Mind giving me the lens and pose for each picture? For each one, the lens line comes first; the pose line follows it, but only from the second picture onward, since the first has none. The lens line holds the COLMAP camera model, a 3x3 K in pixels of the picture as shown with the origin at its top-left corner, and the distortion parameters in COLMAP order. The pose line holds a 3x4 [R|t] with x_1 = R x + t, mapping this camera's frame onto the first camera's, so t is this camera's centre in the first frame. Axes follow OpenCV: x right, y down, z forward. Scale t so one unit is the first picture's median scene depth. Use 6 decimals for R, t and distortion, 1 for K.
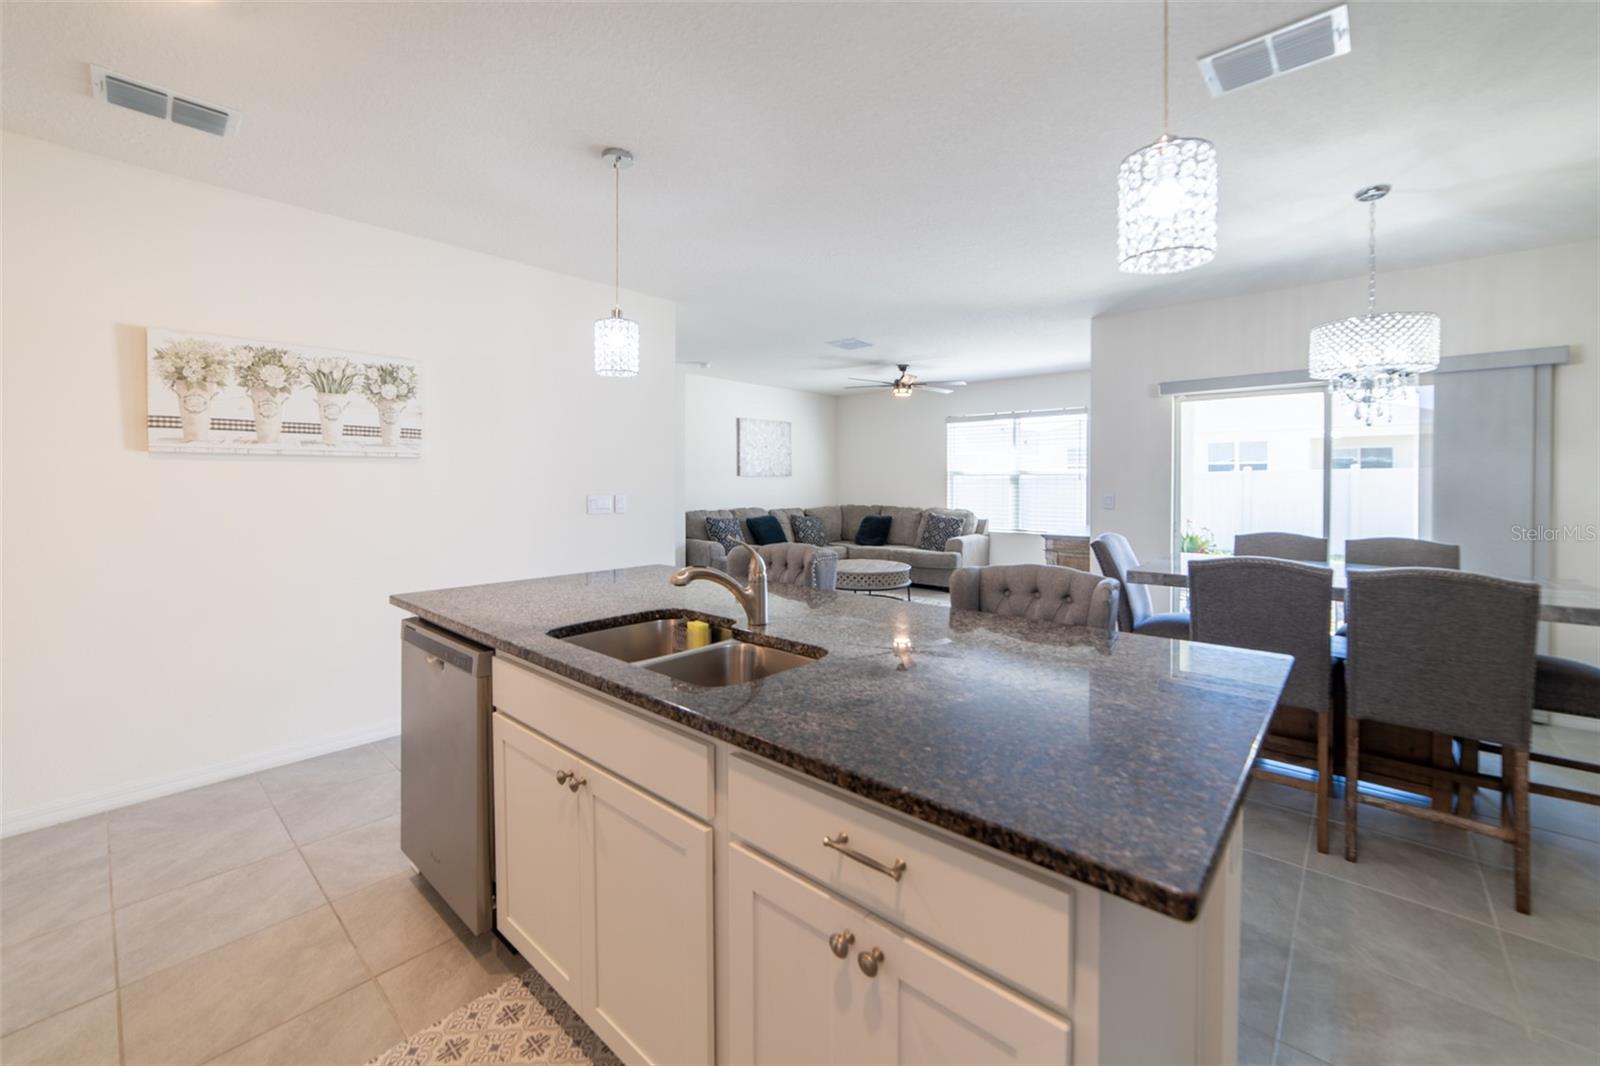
lens RADIAL K [[634.5, 0, 803.4], [0, 634.5, 488.8], [0, 0, 1]] dist [-0.014123, 0.008402]
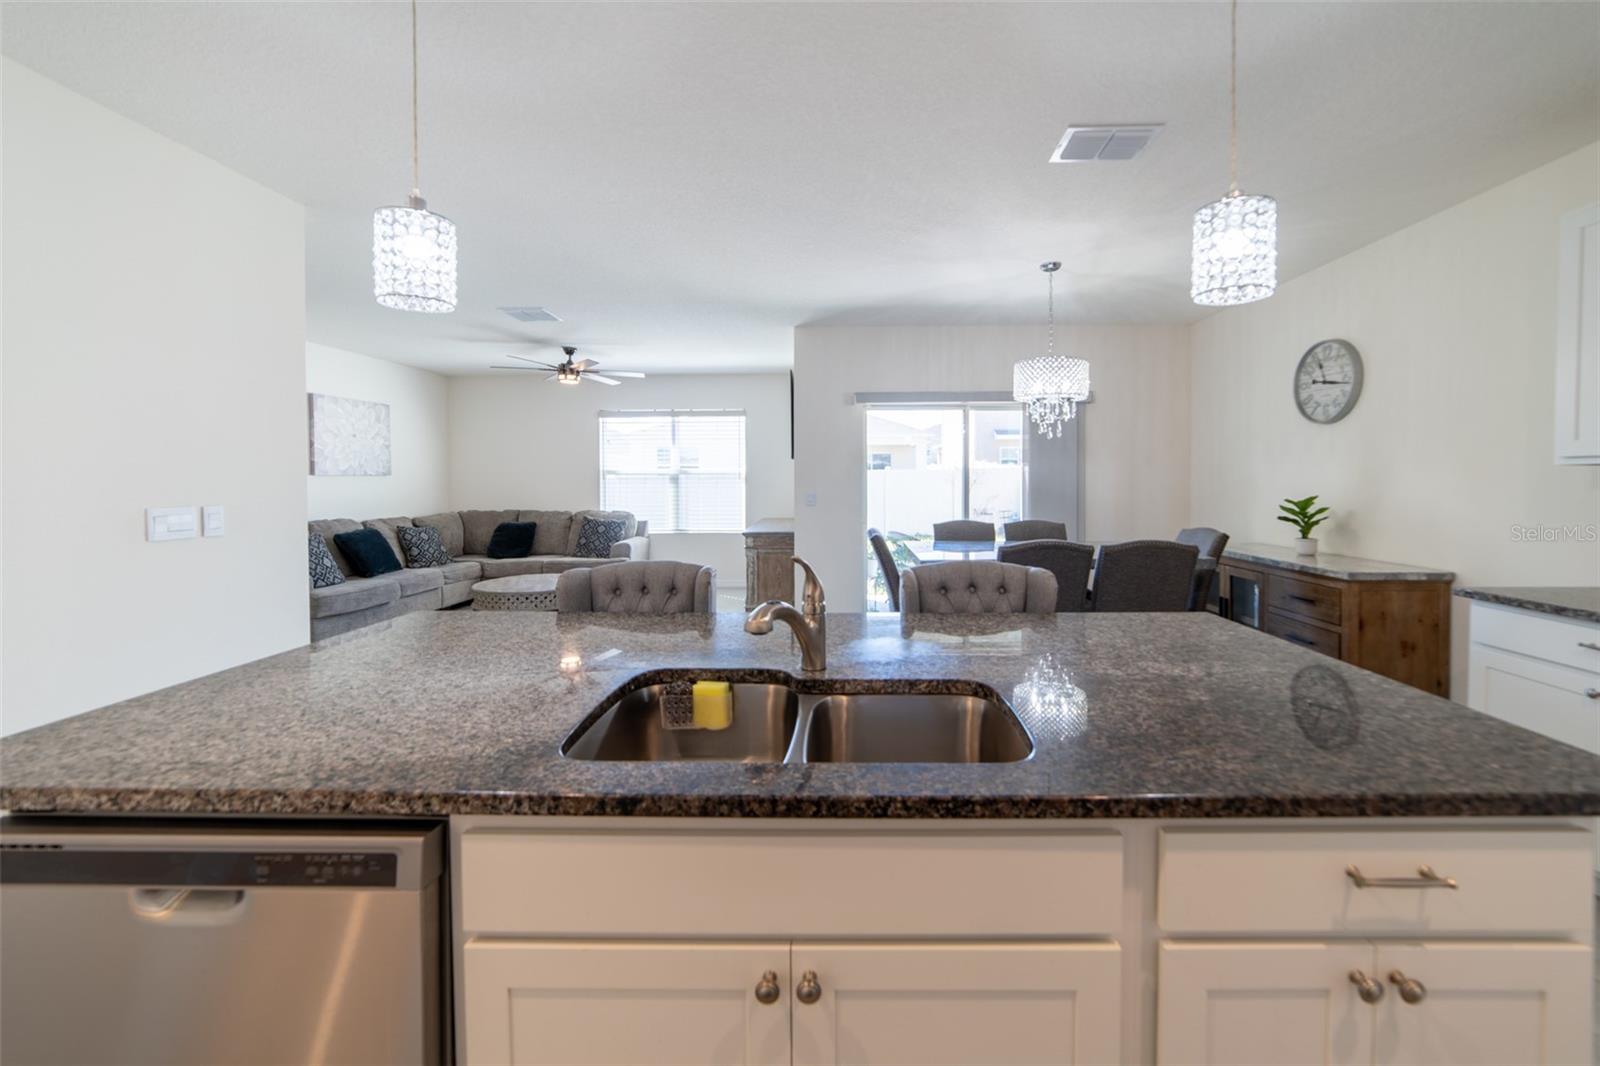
lens RADIAL K [[639.9, 0, 832.0], [0, 639.9, 491.8], [0, 0, 1]] dist [-0.025377, 0.008373]
pose [[0.762907, -0.016059, 0.646308, -0.124550], [0.012784, 0.999871, 0.009754, -0.001255], [-0.646381, 0.000821, 0.763014, 0.091574]]
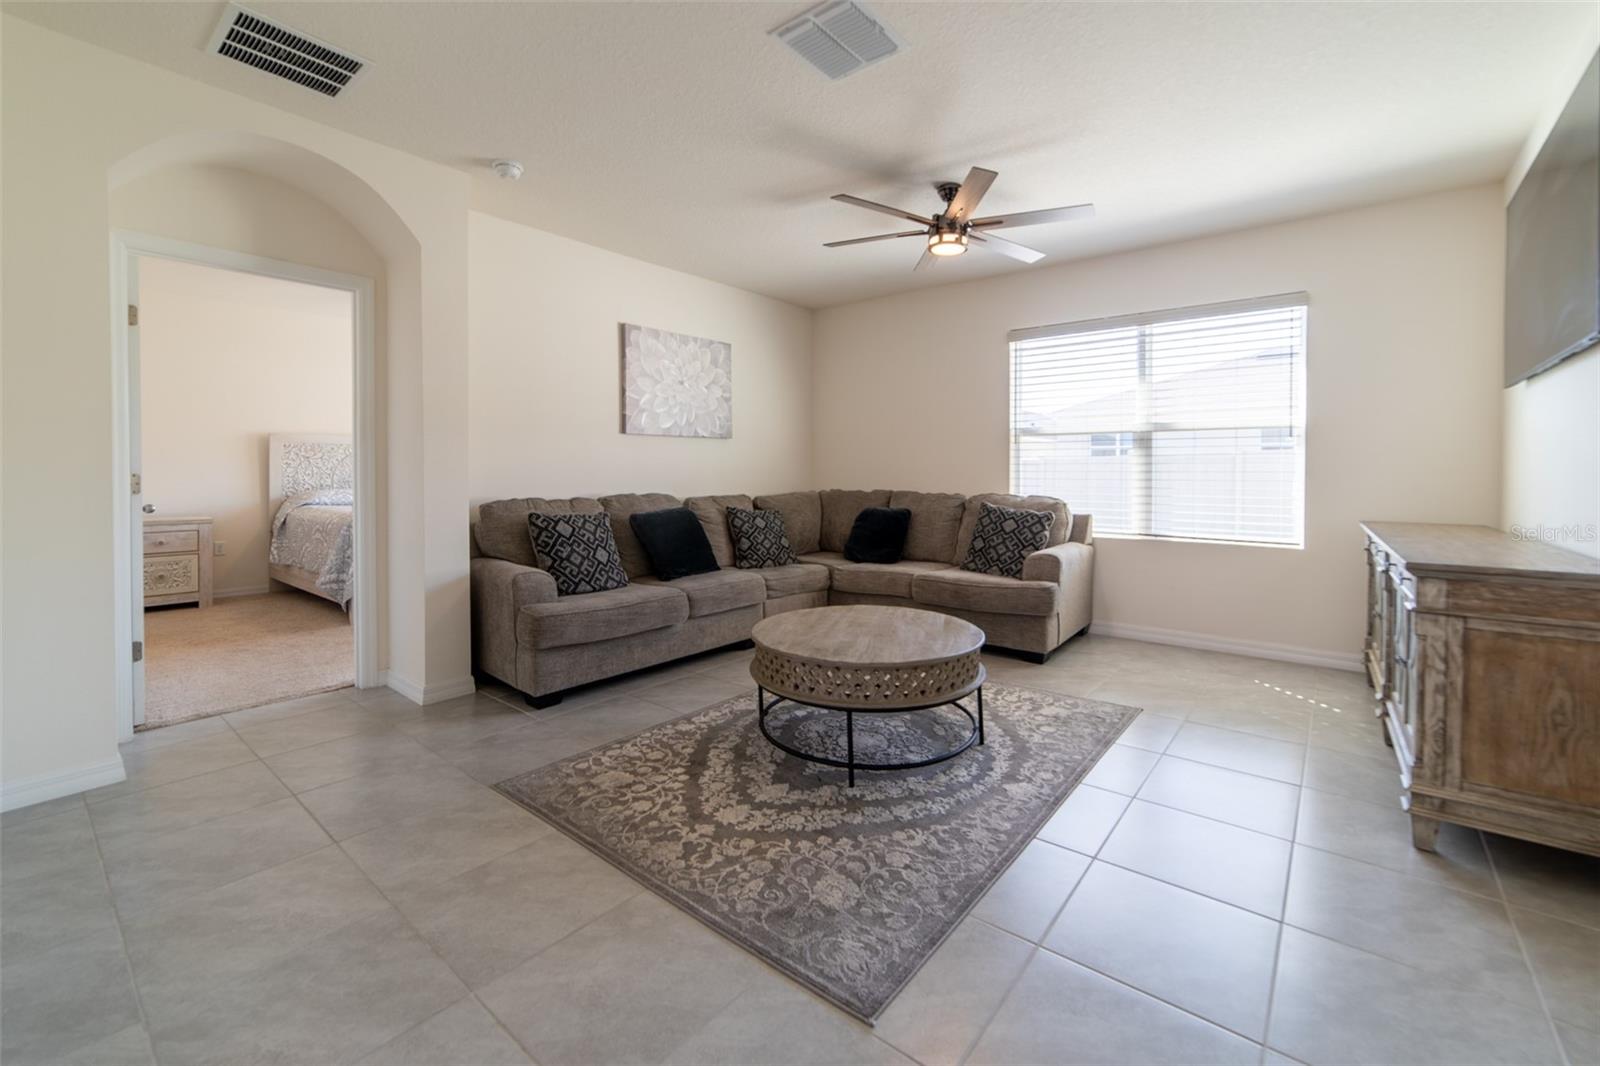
lens RADIAL K [[659.5, 0, 816.5], [0, 659.5, 473.0], [0, 0, 1]] dist [-0.031723, 0.009406]
pose [[0.998890, -0.000320, 0.047101, 0.034208], [0.000775, 0.999953, -0.009641, 0.019157], [-0.047096, 0.009667, 0.998844, 0.480988]]
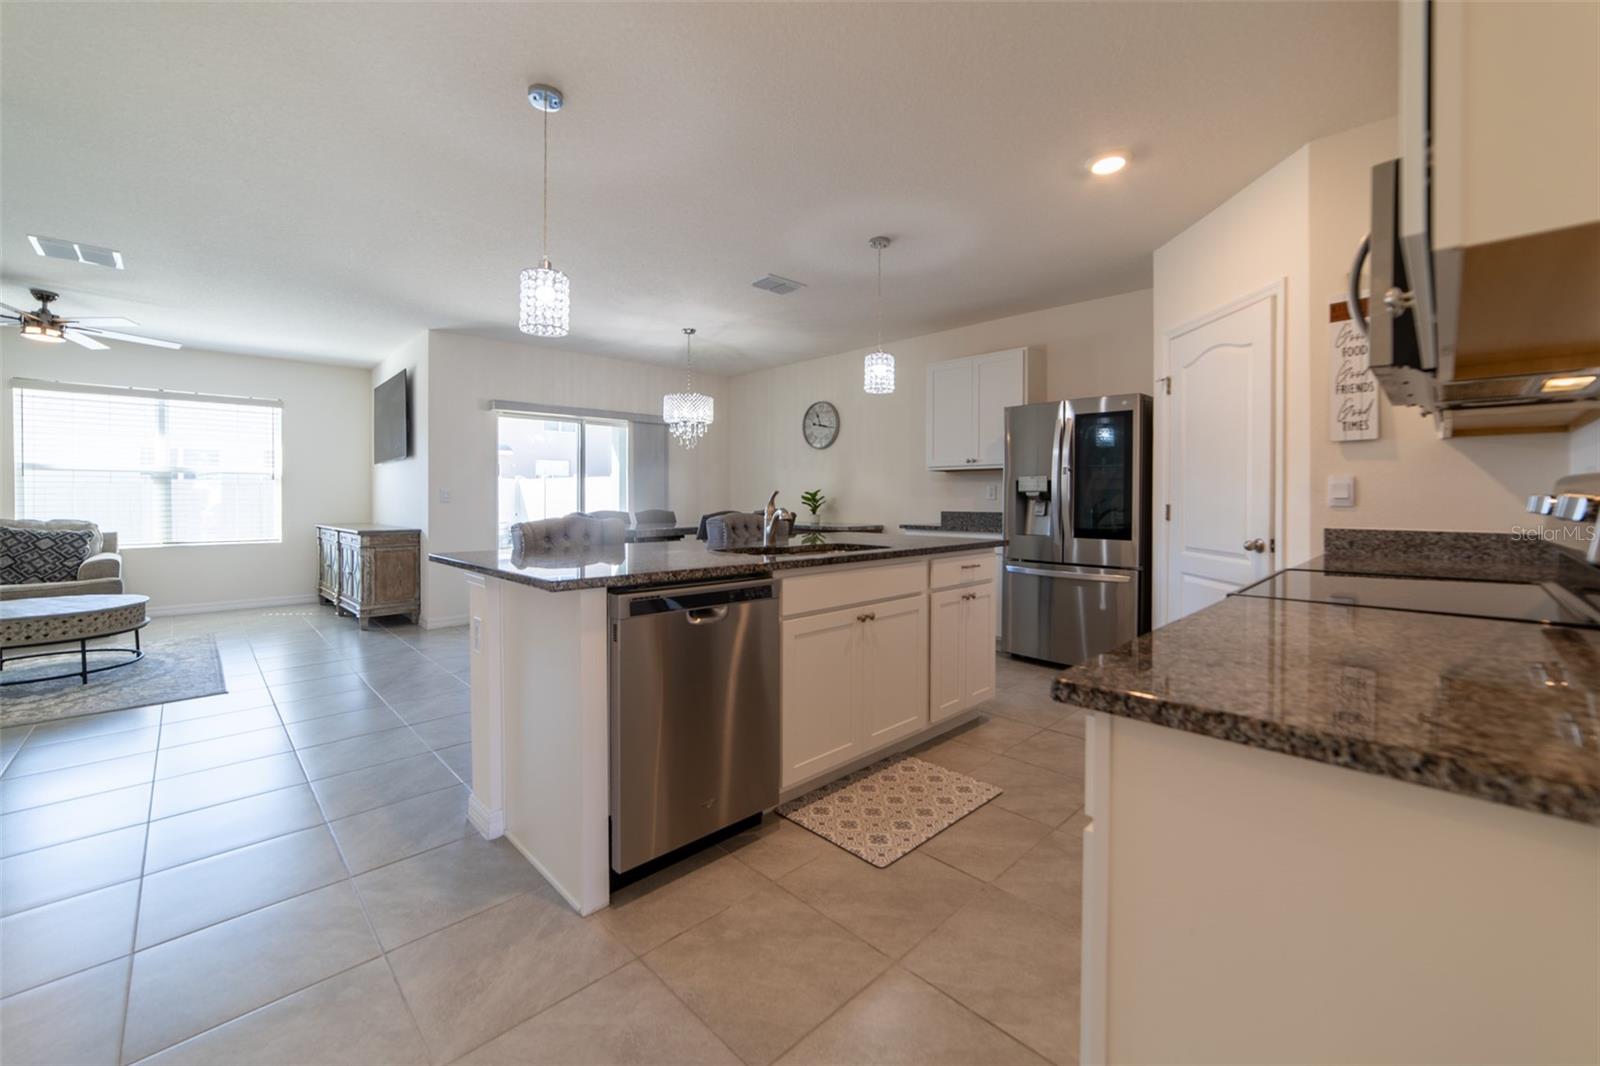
lens RADIAL K [[637.8, 0, 782.8], [0, 637.8, 504.7], [0, 0, 1]] dist [-0.012128, 0.008948]
pose [[0.095266, -0.011485, 0.995386, -0.379637], [0.013668, 0.999854, 0.010229, 0.021212], [-0.995358, 0.012630, 0.095410, 0.184826]]
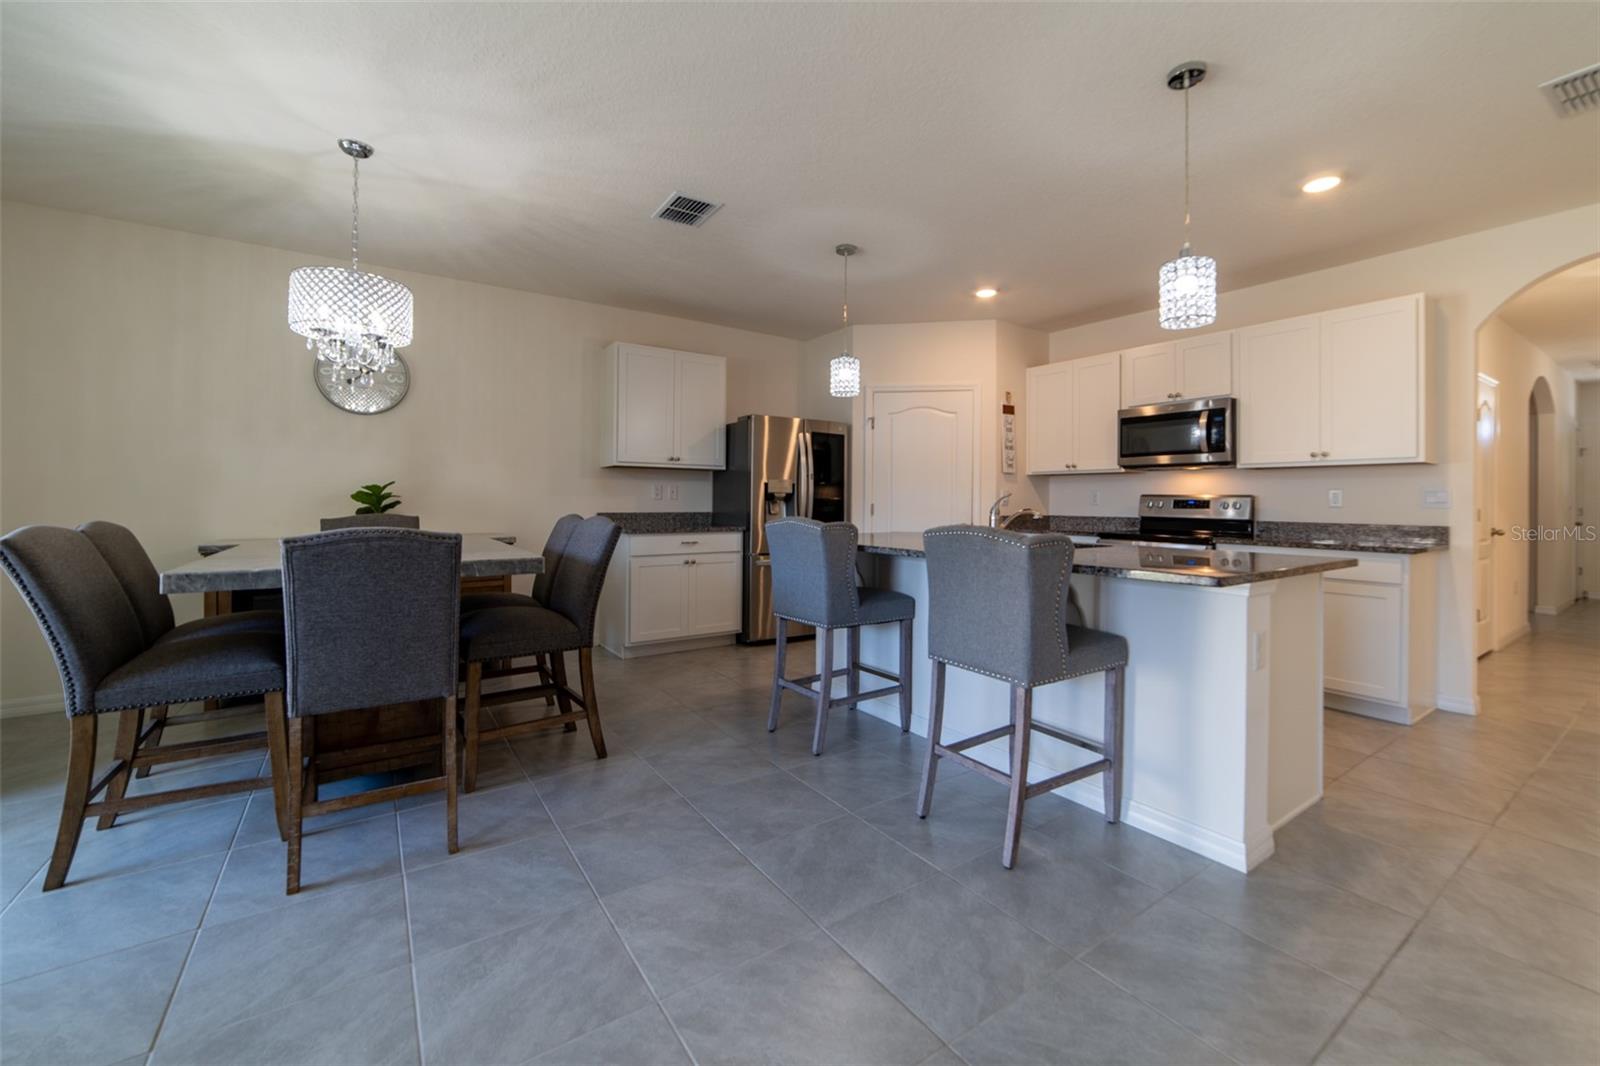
lens RADIAL K [[661.0, 0, 803.9], [0, 661.0, 507.6], [0, 0, 1]] dist [-0.016664, 0.005674]
pose [[-0.969713, -0.011329, 0.243986, -0.001195], [-0.005757, 0.999706, 0.023538, 0.017629], [-0.244181, 0.021420, -0.969493, 0.643908]]
